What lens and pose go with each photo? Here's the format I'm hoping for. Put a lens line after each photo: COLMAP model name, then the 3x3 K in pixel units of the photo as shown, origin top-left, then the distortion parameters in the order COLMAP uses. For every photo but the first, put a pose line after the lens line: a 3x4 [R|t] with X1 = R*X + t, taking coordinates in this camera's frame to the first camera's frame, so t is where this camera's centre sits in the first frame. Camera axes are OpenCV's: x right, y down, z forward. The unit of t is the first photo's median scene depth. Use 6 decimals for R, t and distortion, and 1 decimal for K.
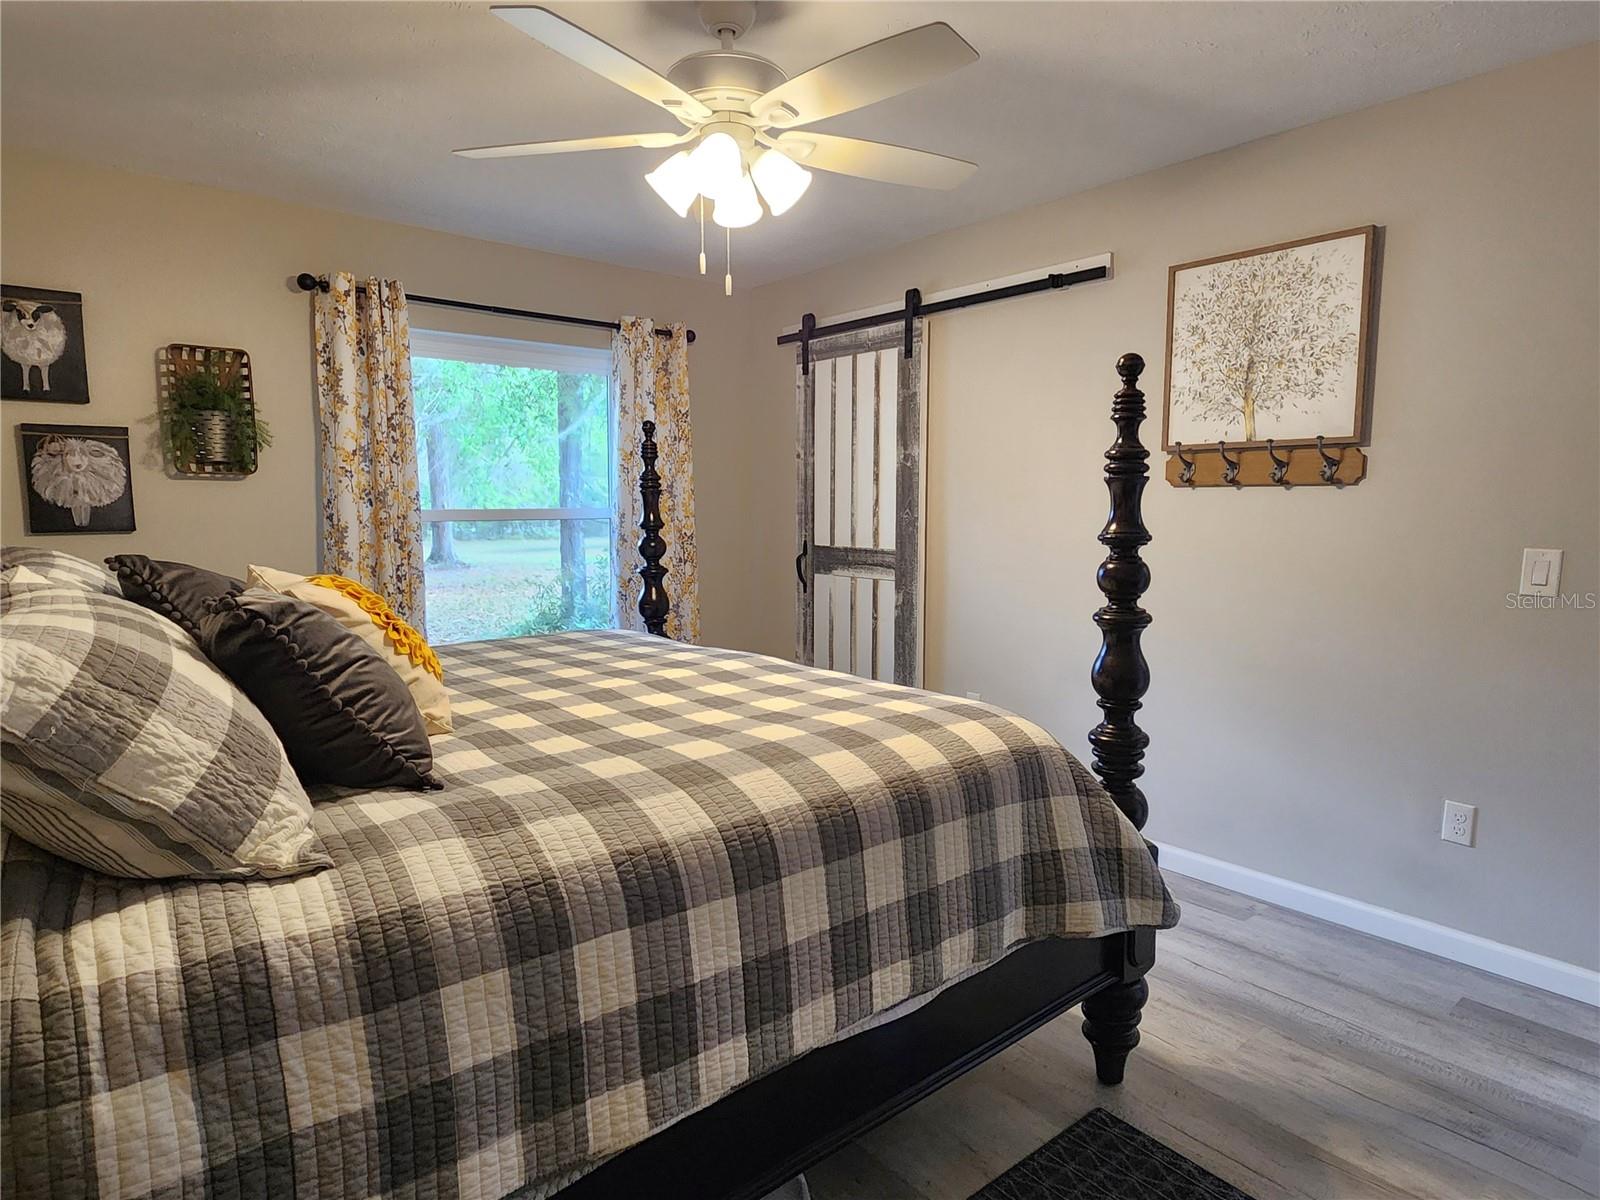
lens RADIAL K [[917.9, 0, 808.6], [0, 917.9, 591.8], [0, 0, 1]] dist [-0.000625, 0.000578]
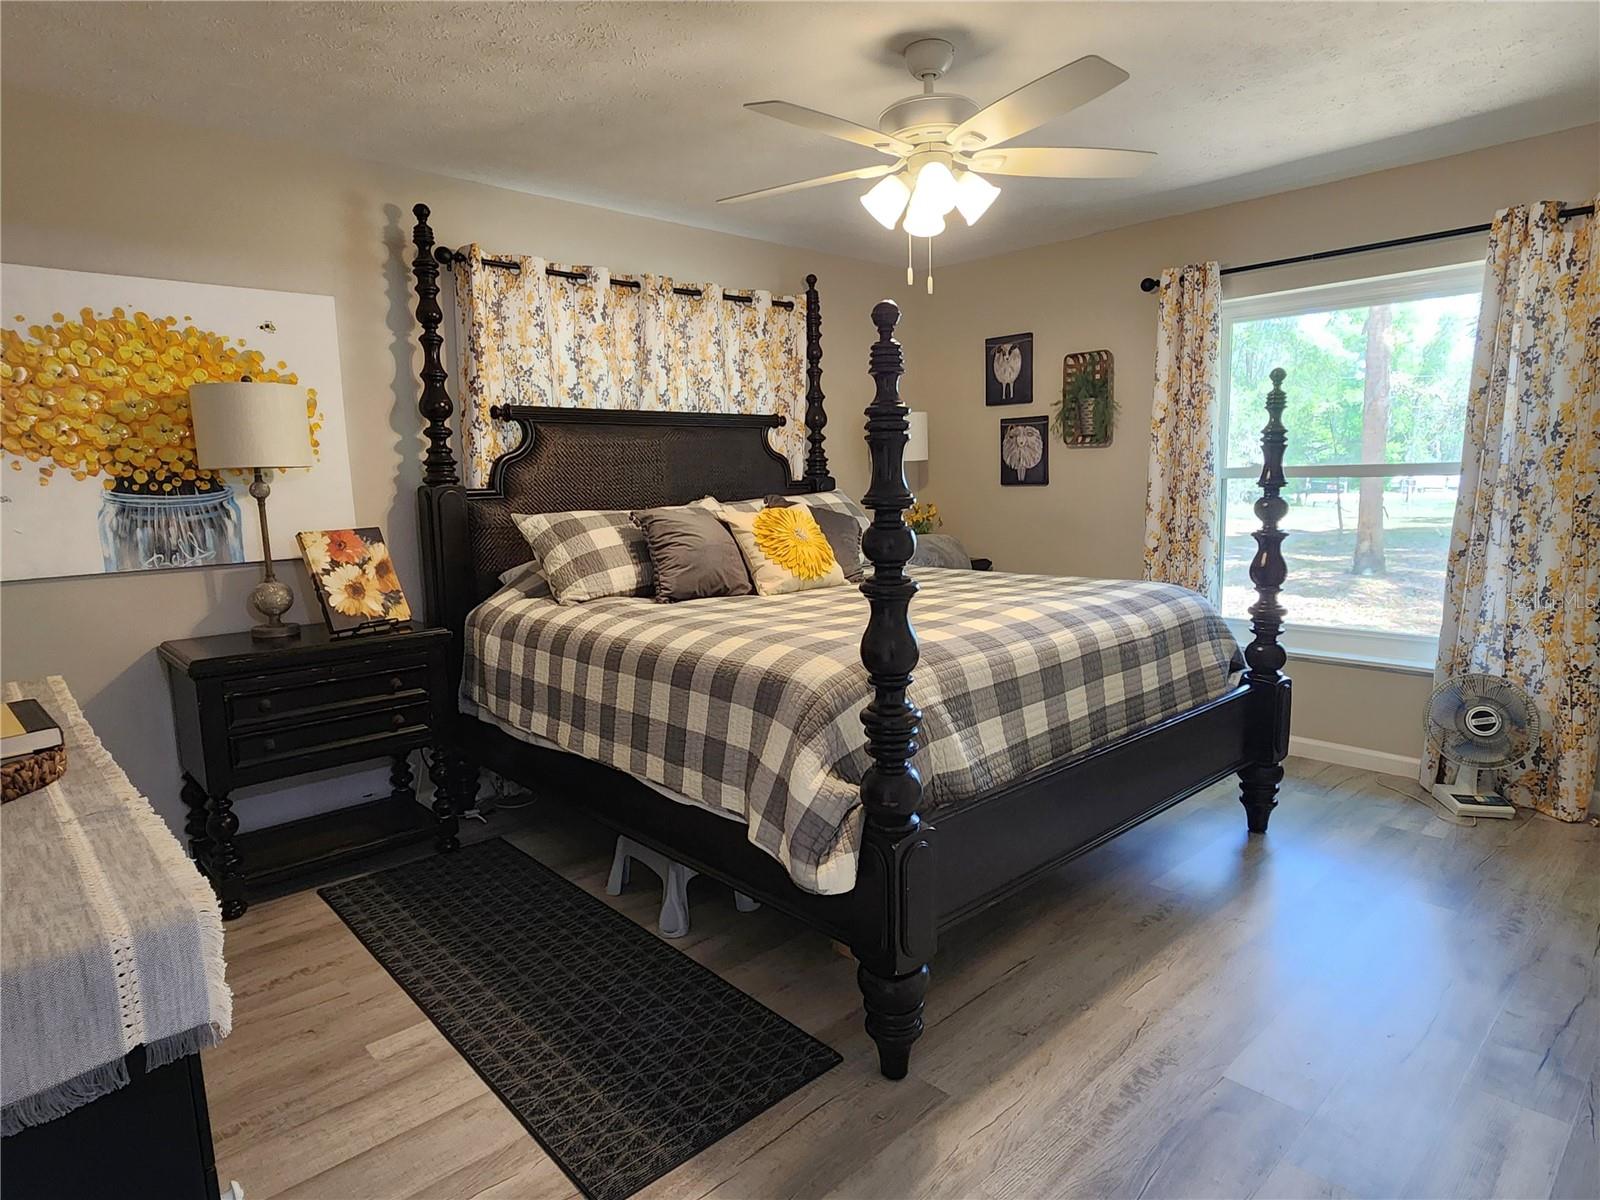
lens RADIAL K [[917.9, 0, 811.1], [0, 917.9, 607.0], [0, 0, 1]] dist [-0.000625, 0.000578]
pose [[0.052937, 0.142601, -0.988364, 0.800646], [-0.071923, 0.987725, 0.138657, -0.049905], [0.996004, 0.063746, 0.062544, 0.549109]]
